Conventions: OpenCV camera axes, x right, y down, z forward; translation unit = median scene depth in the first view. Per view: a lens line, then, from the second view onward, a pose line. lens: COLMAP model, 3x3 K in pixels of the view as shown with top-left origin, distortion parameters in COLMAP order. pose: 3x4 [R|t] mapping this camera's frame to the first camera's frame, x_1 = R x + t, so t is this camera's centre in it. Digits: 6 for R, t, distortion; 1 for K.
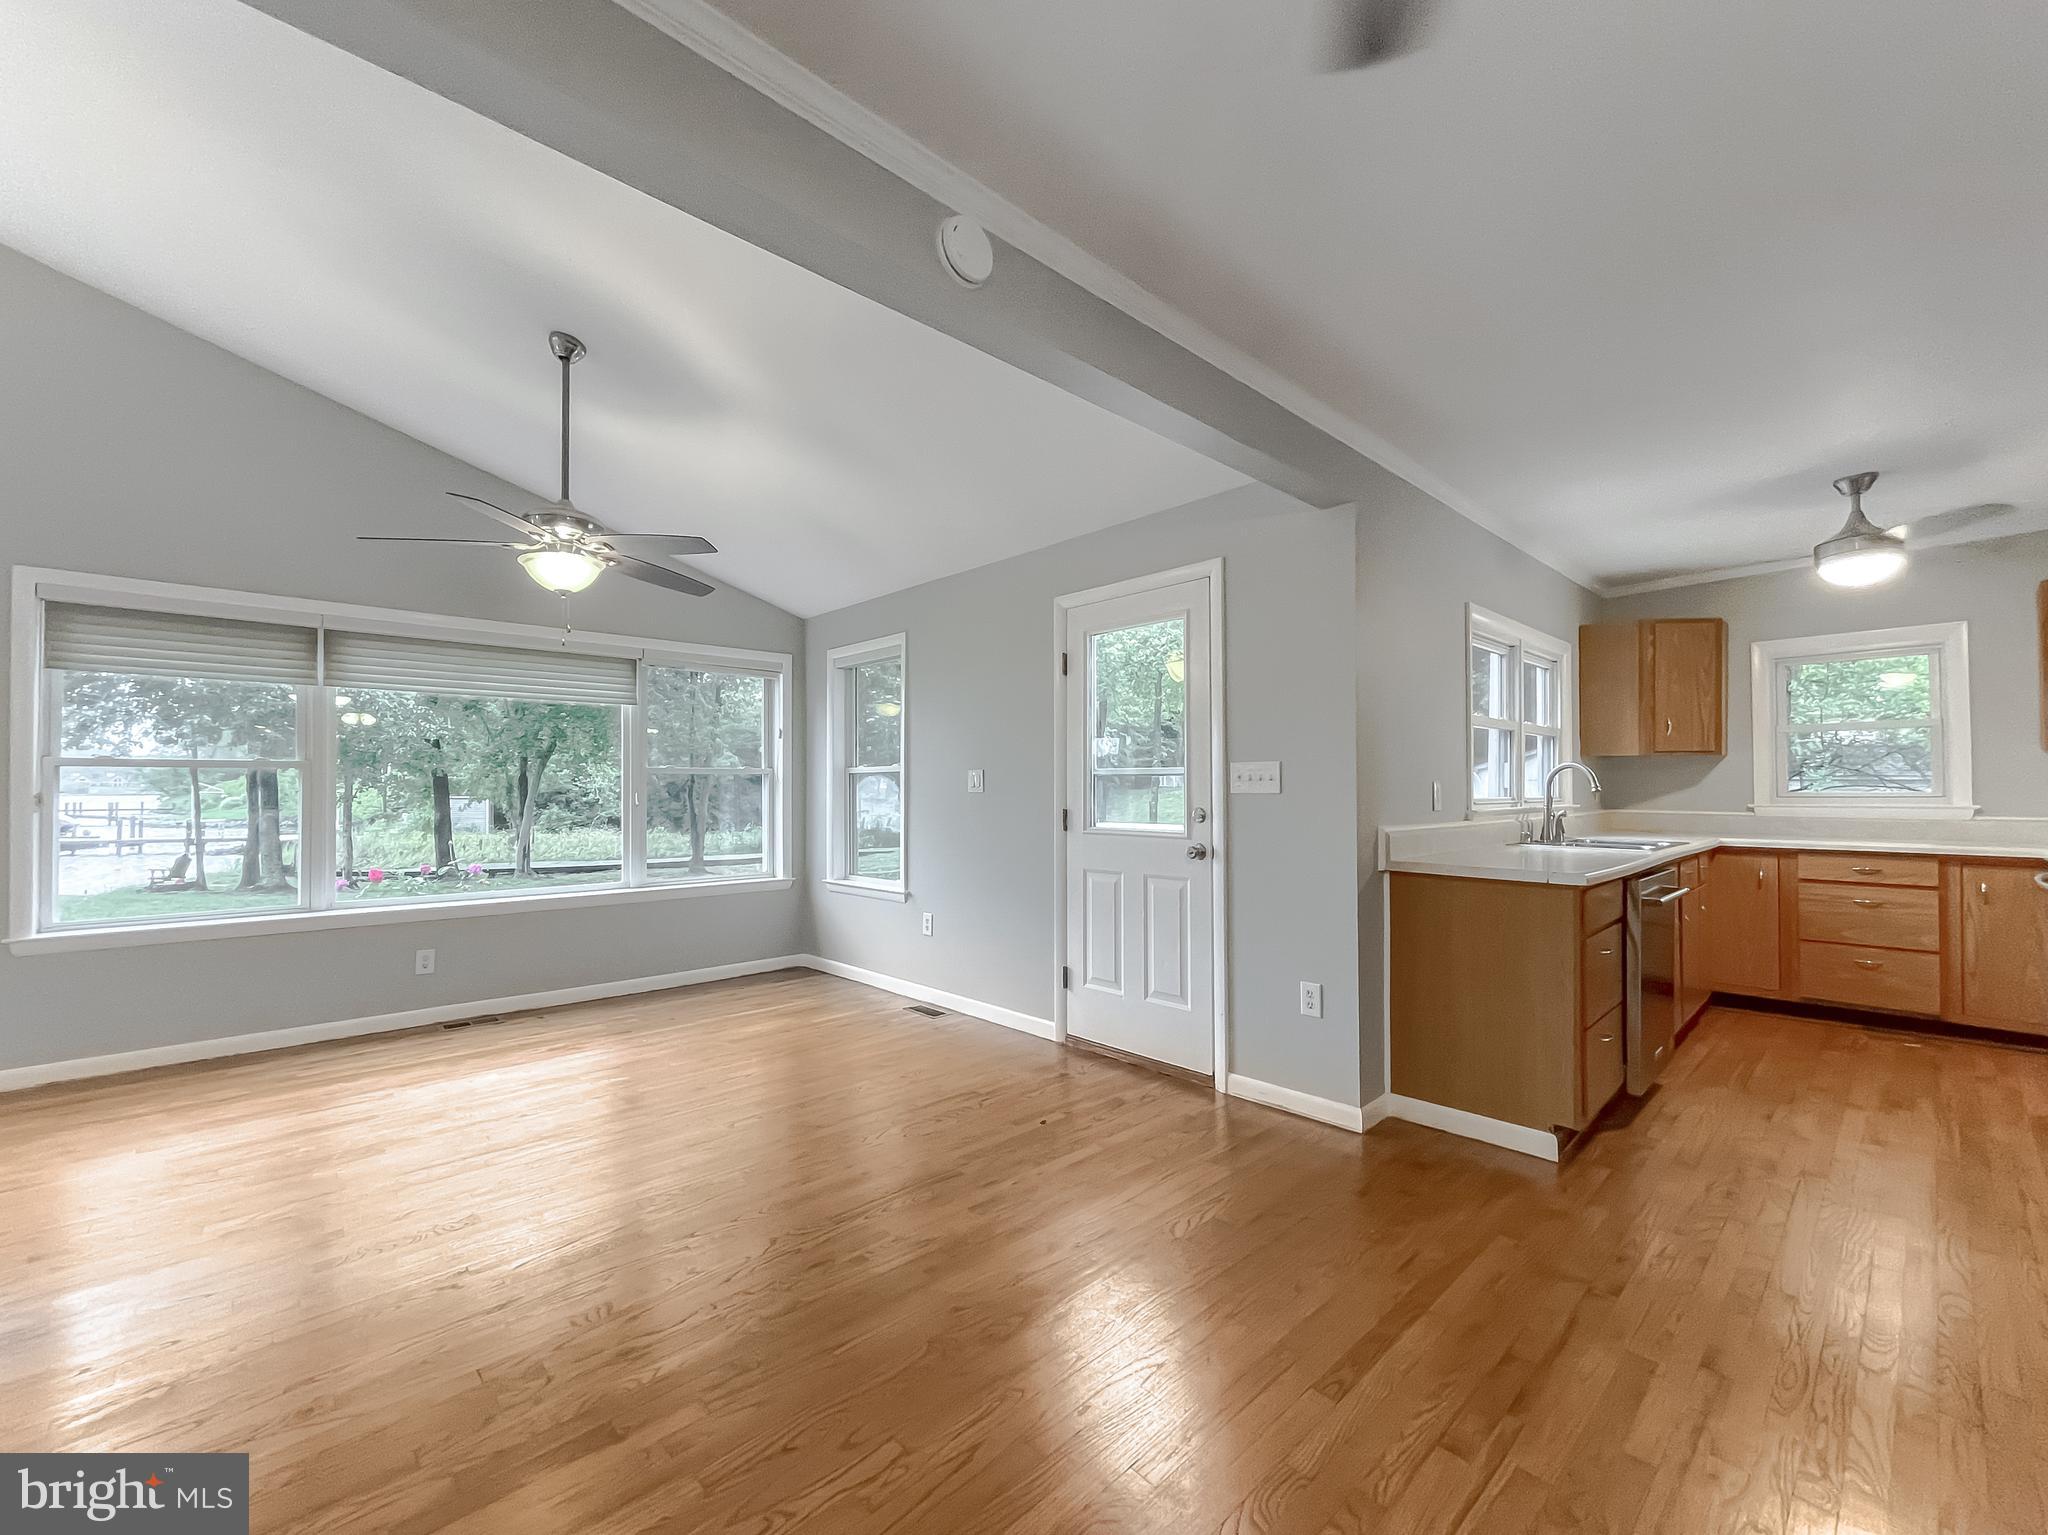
lens RADIAL K [[837.4, 0, 1031.8], [0, 837.4, 775.9], [0, 0, 1]] dist [0.002969, 0.000285]
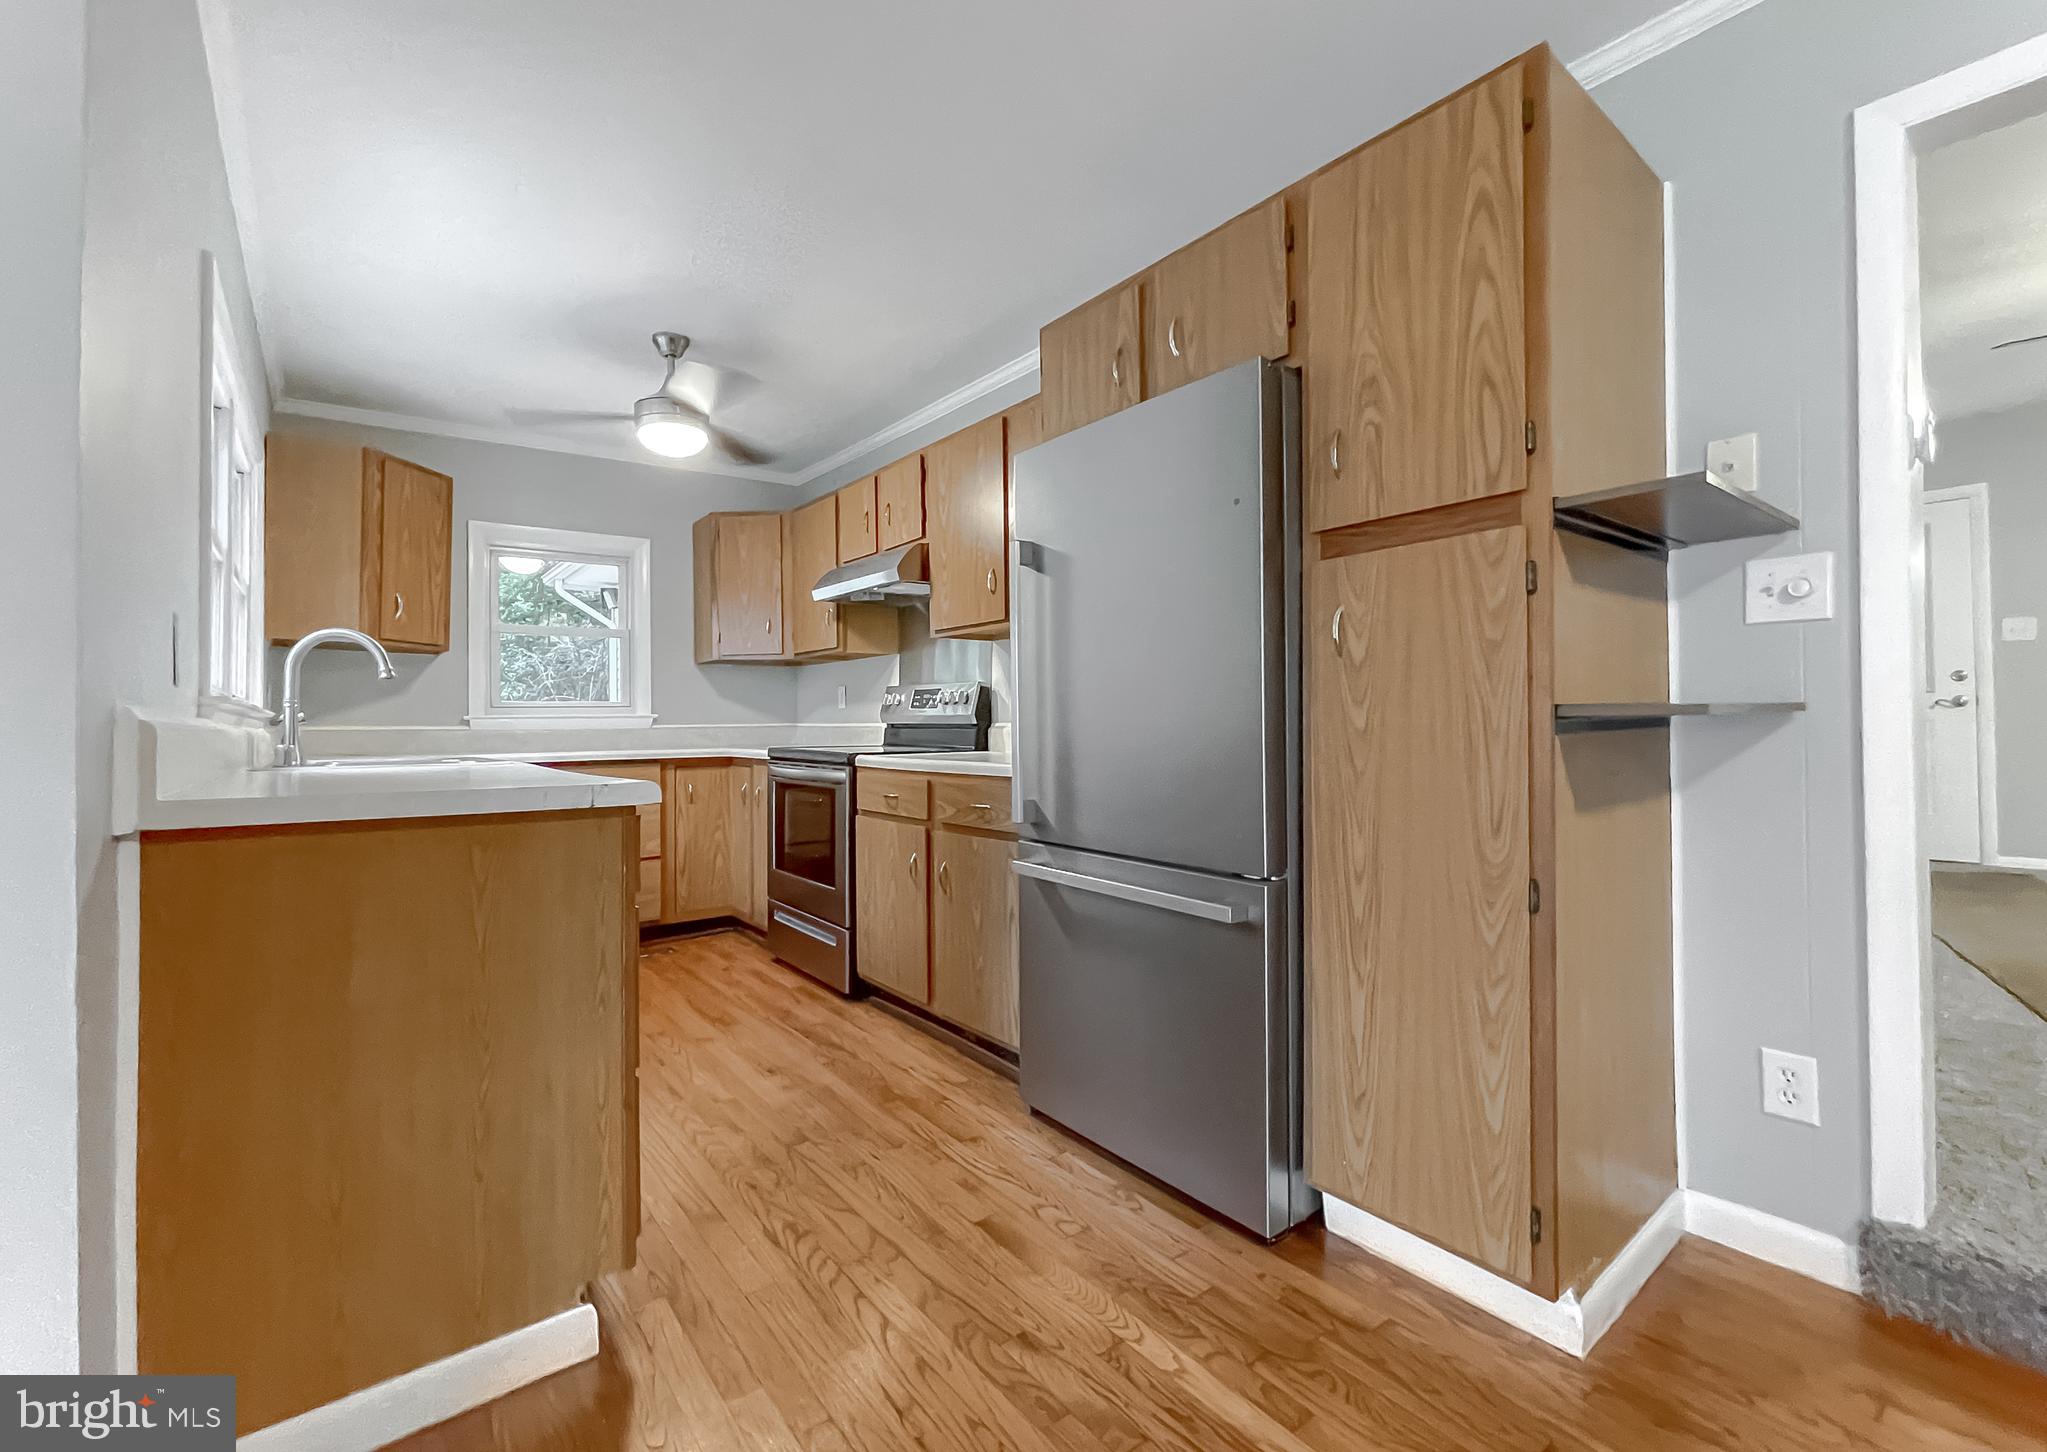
lens RADIAL K [[873.7, 0, 1013.4], [0, 873.7, 711.4], [0, 0, 1]] dist [-0.011624, -0.000020]
pose [[0.105226, 0.016781, 0.994307, 0.091457], [0.000025, 0.999858, -0.016877, 0.057601], [-0.994448, 0.001801, 0.105211, 0.501546]]
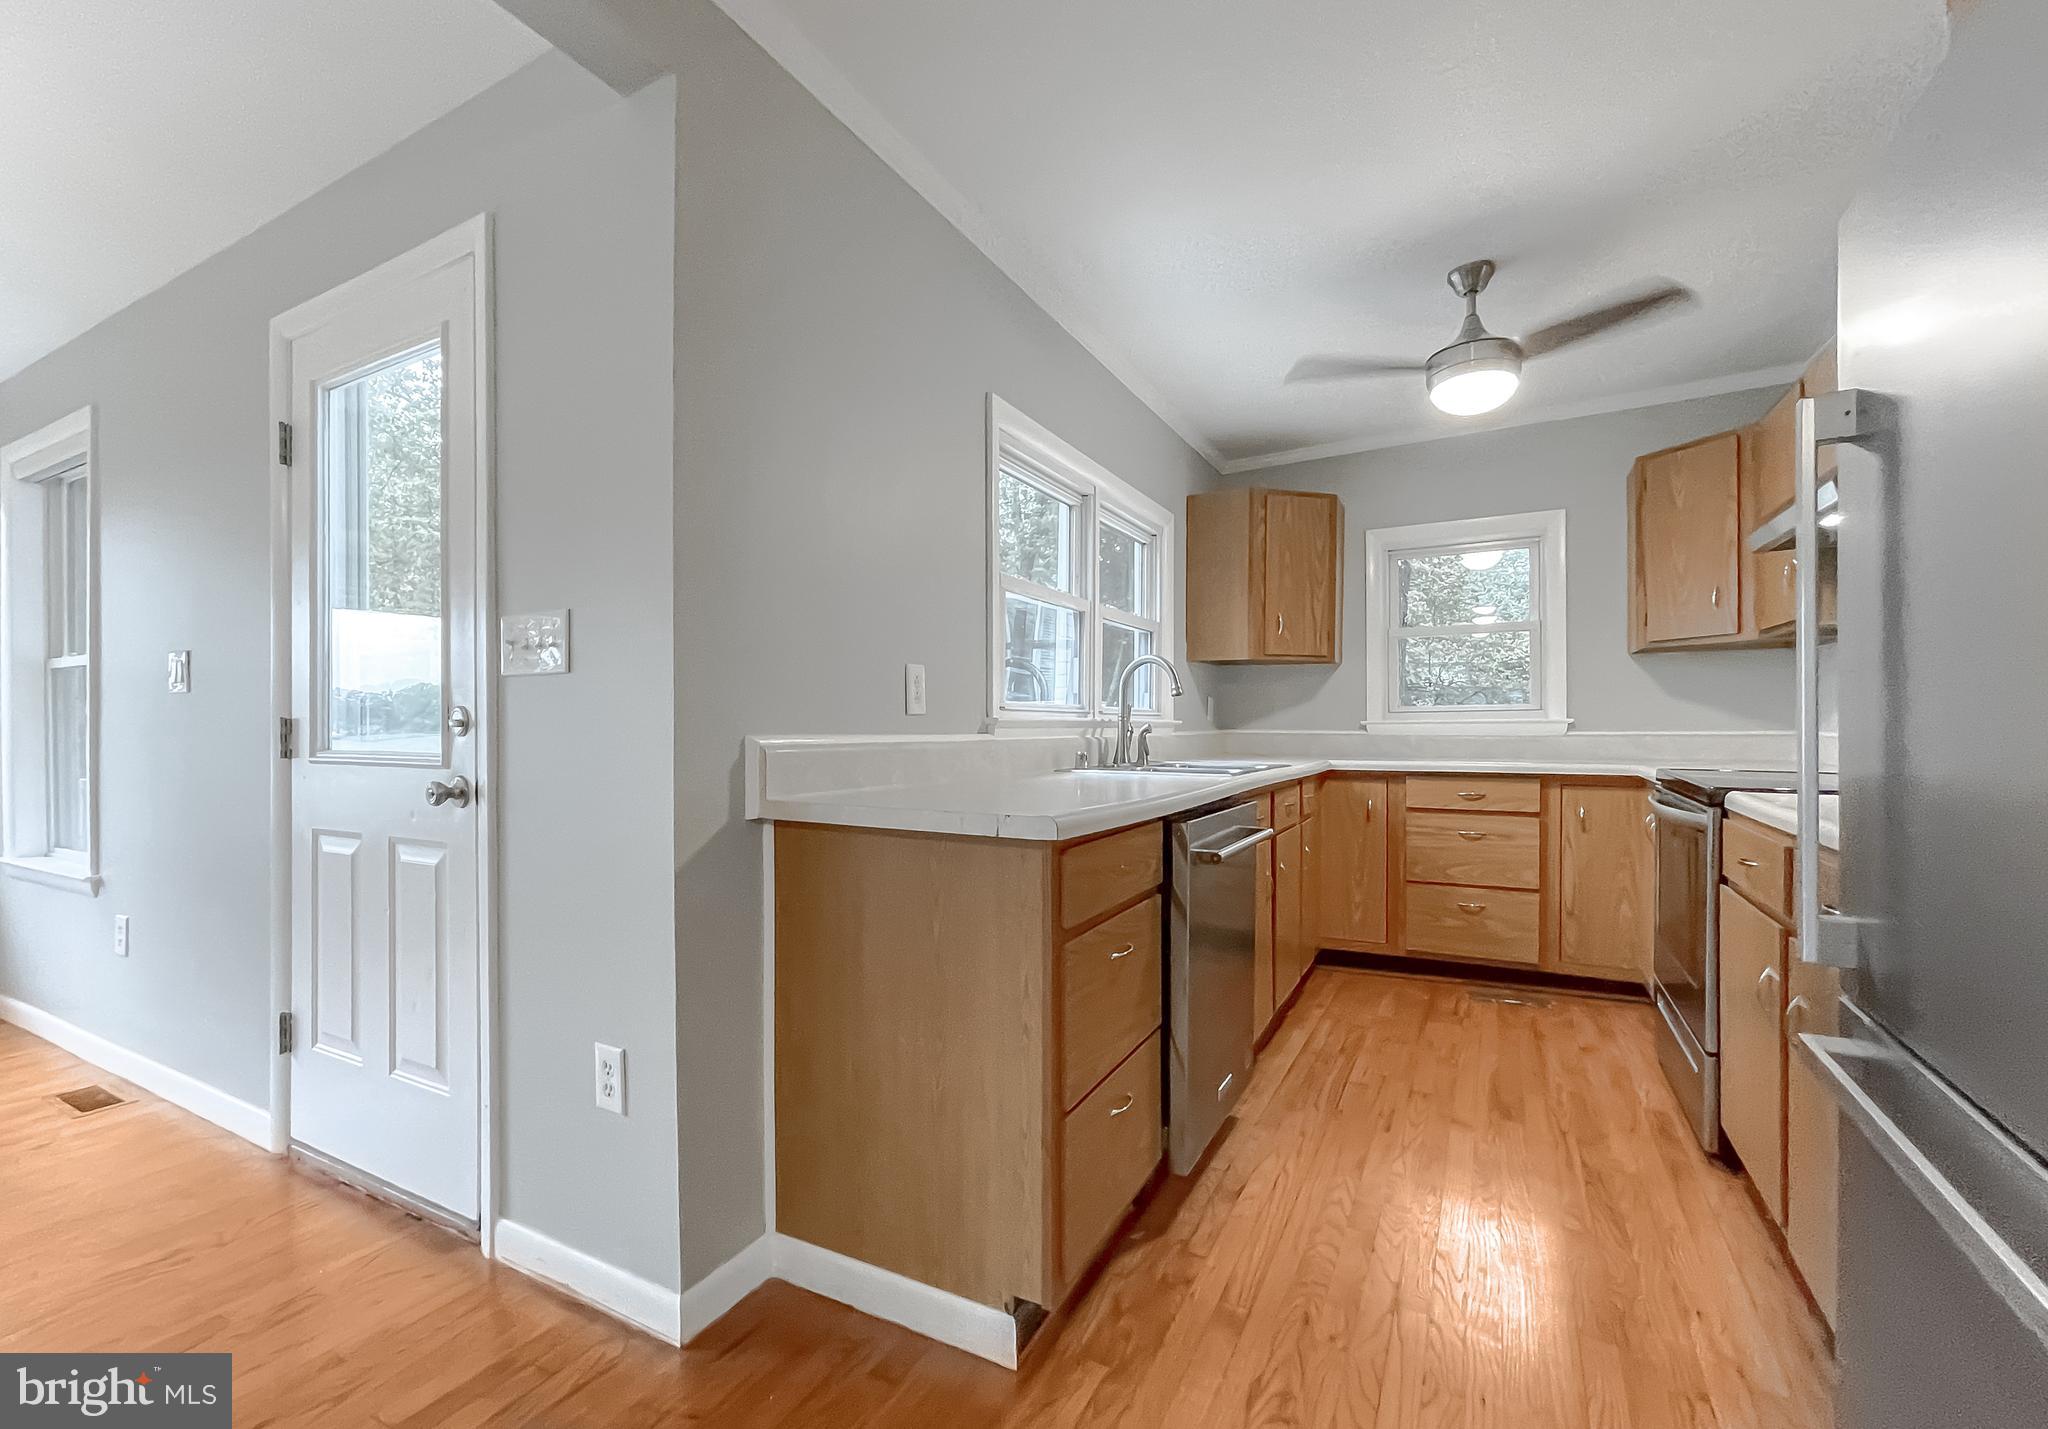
lens RADIAL K [[865.0, 0, 1015.6], [0, 865.0, 733.4], [0, 0, 1]] dist [-0.007448, 0.001383]
pose [[0.952635, -0.002735, 0.304104, 0.337542], [-0.003316, 0.999807, 0.019380, 0.040087], [-0.304099, -0.019470, 0.952442, 0.361518]]
